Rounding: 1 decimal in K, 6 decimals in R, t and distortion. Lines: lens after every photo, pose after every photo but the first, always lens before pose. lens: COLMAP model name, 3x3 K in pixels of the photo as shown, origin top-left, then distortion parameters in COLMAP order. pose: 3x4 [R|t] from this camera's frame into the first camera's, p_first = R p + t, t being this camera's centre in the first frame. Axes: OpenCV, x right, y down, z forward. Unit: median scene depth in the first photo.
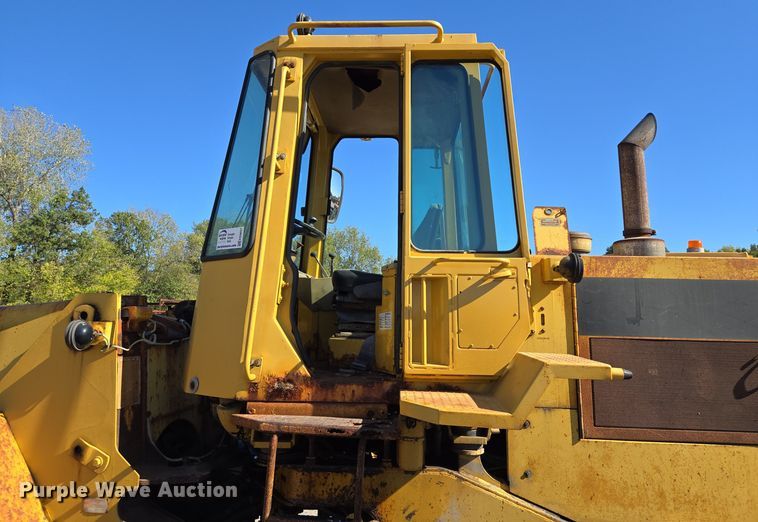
lens RADIAL K [[504.2, 0, 380.9], [0, 504.2, 237.9], [0, 0, 1]] dist [0.084819, -0.082526]
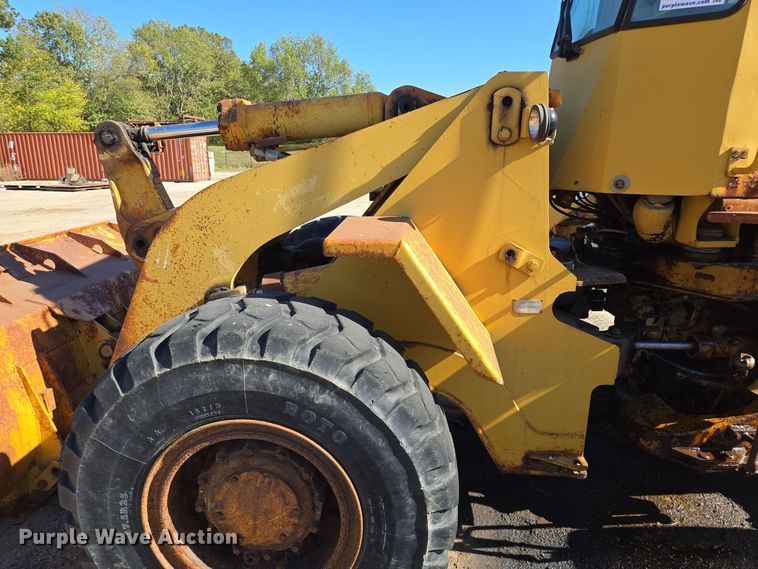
lens RADIAL K [[504.3, 0, 379.0], [0, 504.3, 284.5], [0, 0, 1]] dist [0.061981, -0.045054]
pose [[0.997084, -0.030885, 0.069786, -0.874912], [-0.001083, 0.908626, 0.417608, 0.081306], [-0.076307, -0.416466, 0.905943, 0.169492]]
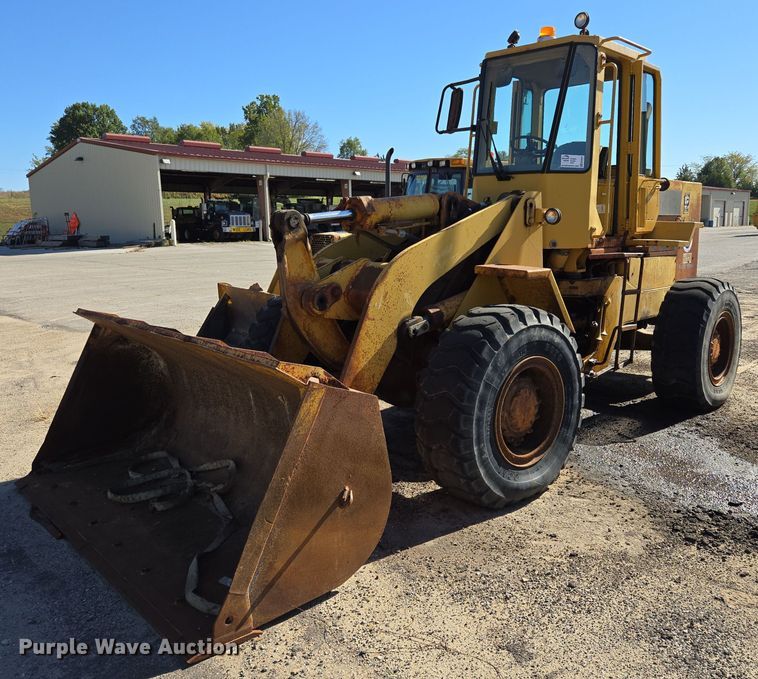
lens RADIAL K [[665.9, 0, 379.0], [0, 665.9, 339.5], [0, 0, 1]] dist [0.008539, 0.001173]
pose [[0.666429, -0.145936, 0.731147, -2.625795], [-0.113619, 0.949323, 0.293046, -0.011343], [-0.736861, -0.278367, 0.616075, -0.089426]]
